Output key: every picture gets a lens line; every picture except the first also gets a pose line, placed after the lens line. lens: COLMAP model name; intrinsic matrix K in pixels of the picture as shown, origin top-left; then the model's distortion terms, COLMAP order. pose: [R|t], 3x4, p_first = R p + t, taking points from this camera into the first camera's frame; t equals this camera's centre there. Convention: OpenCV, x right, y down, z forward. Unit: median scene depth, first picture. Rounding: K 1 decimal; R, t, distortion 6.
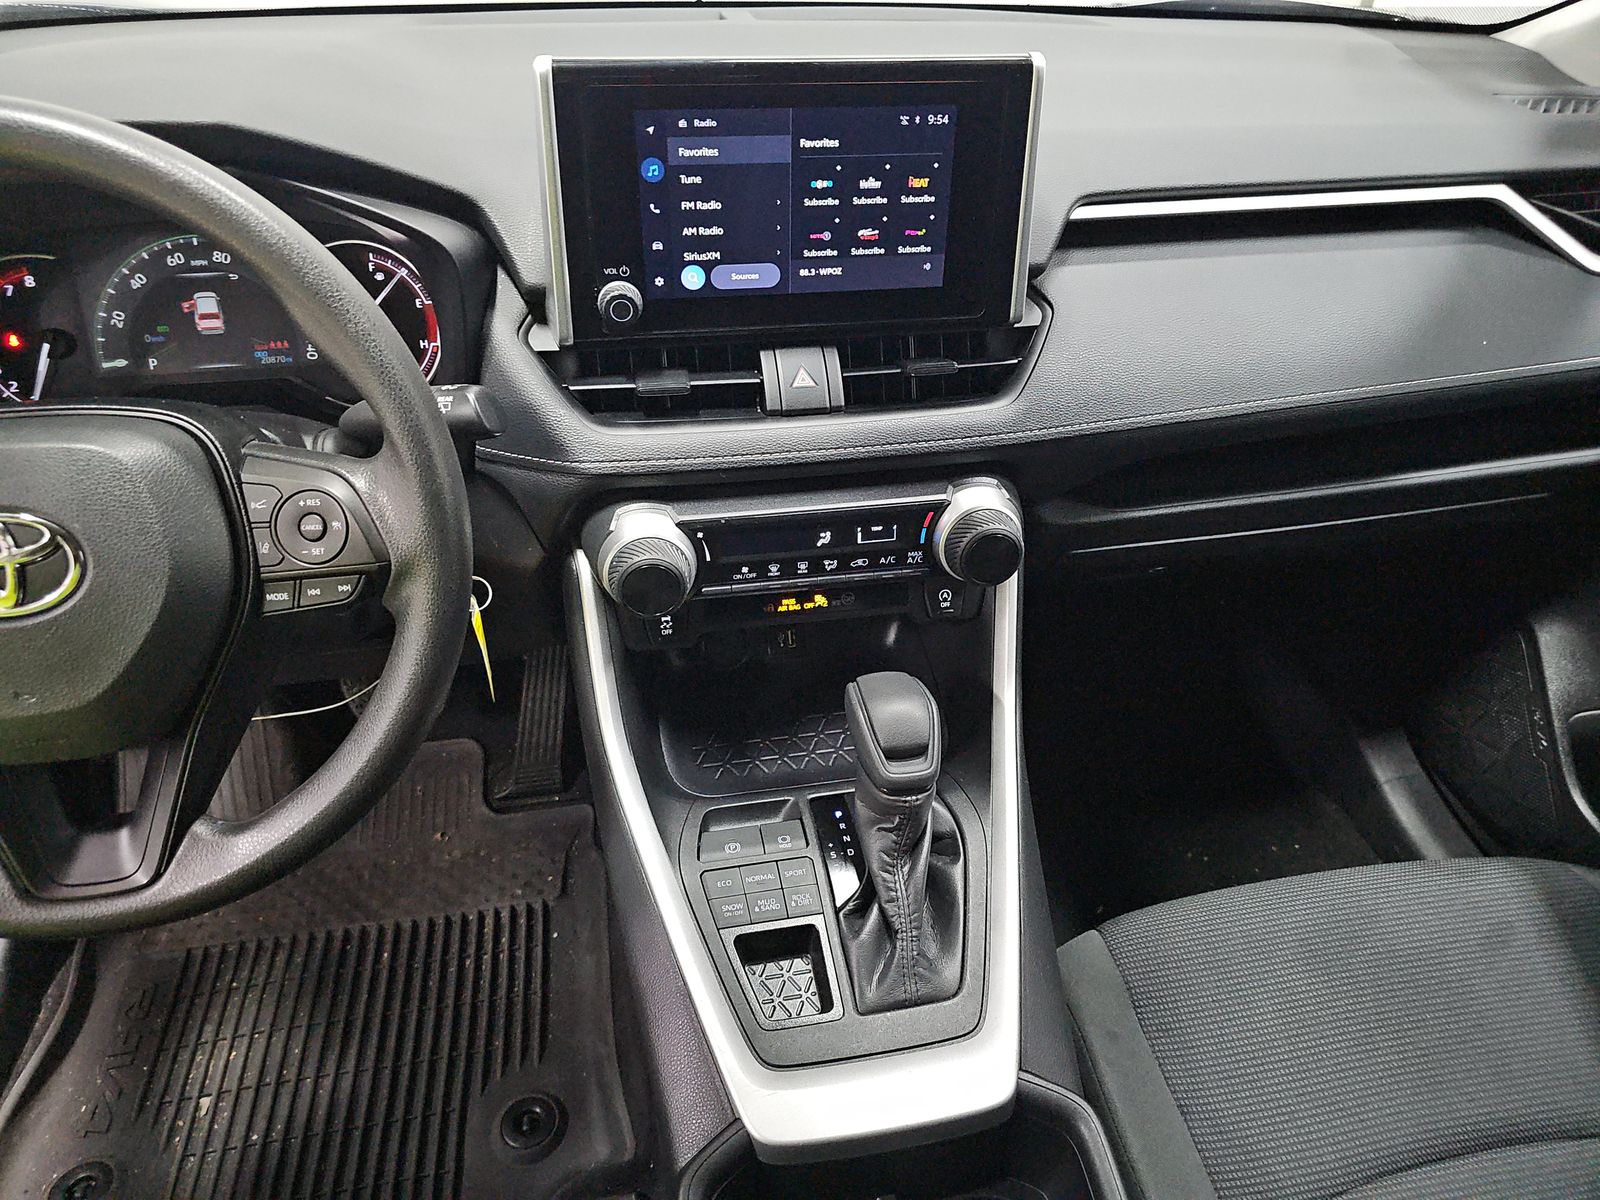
lens RADIAL K [[935.6, 0, 795.4], [0, 935.6, 546.6], [0, 0, 1]] dist [0.018538, -0.004293]
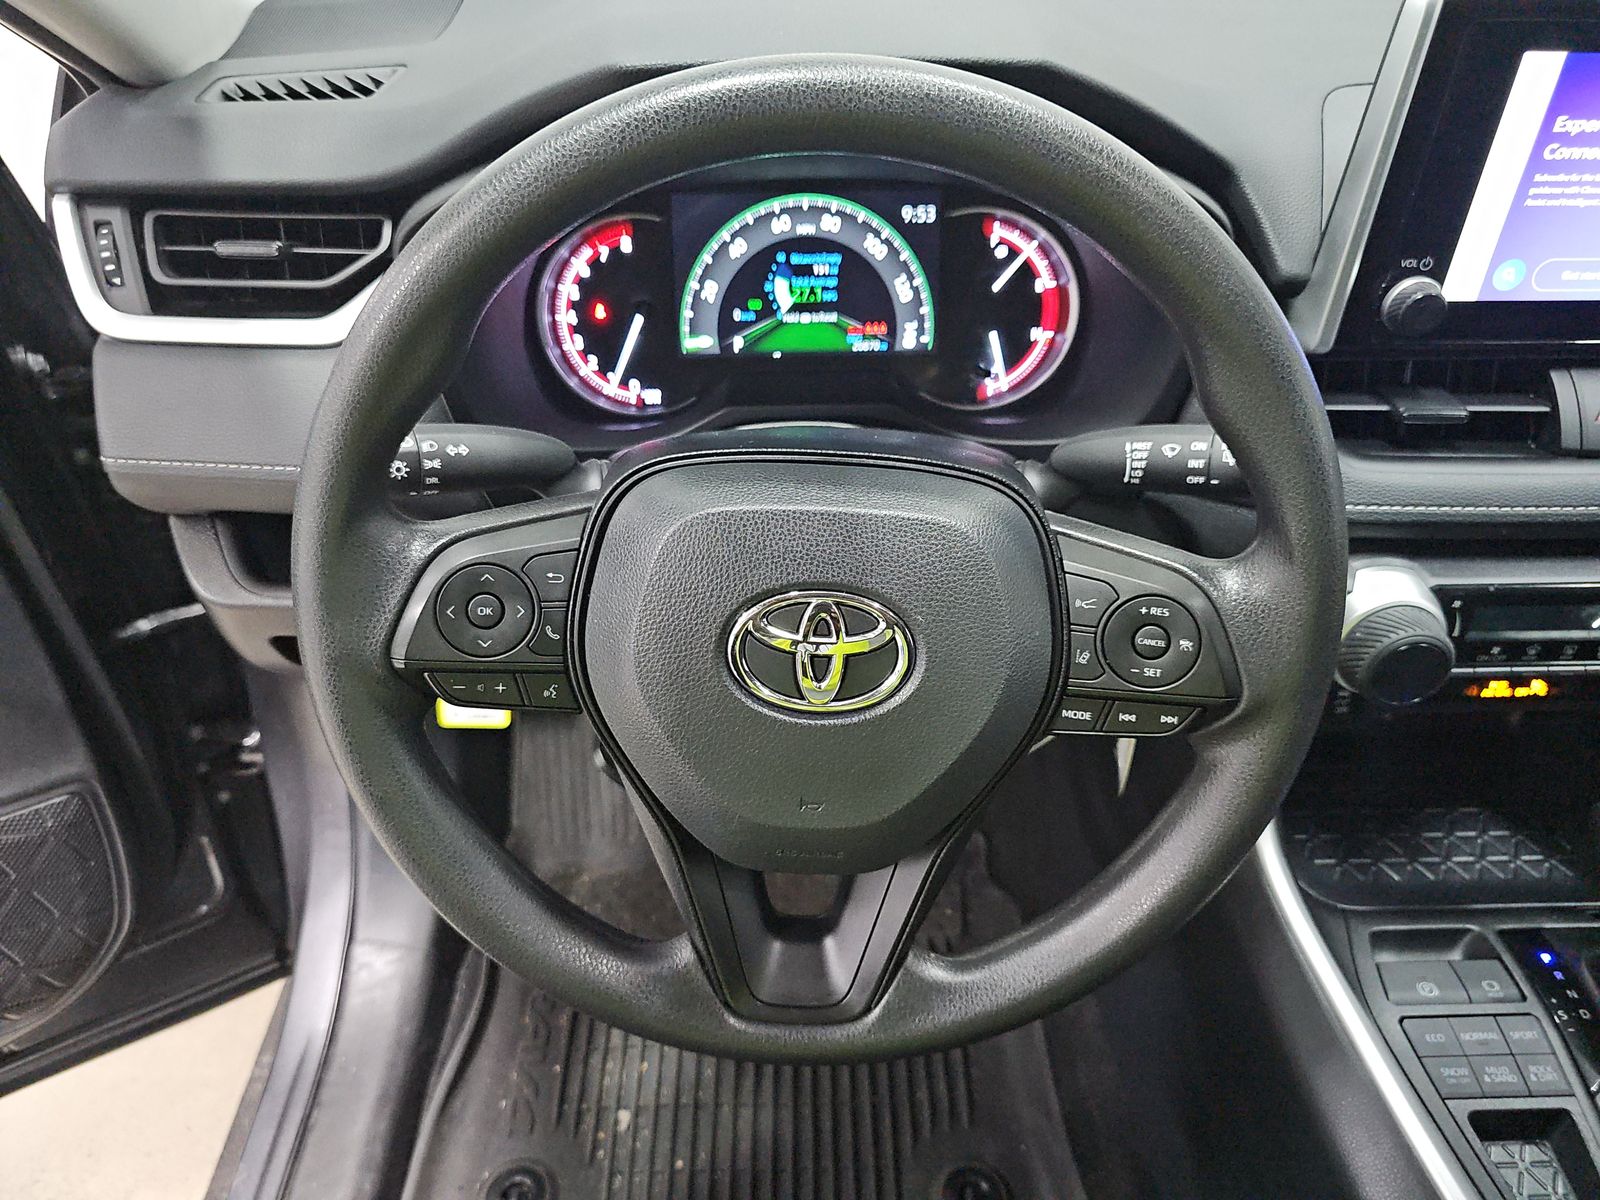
lens RADIAL K [[935.6, 0, 795.4], [0, 935.6, 546.6], [0, 0, 1]] dist [0.018538, -0.004293]
pose [[0.989599, 0.080036, -0.119534, -0.515459], [-0.075026, 0.996127, 0.045850, -0.050617], [0.122740, -0.036405, 0.991771, 0.137428]]
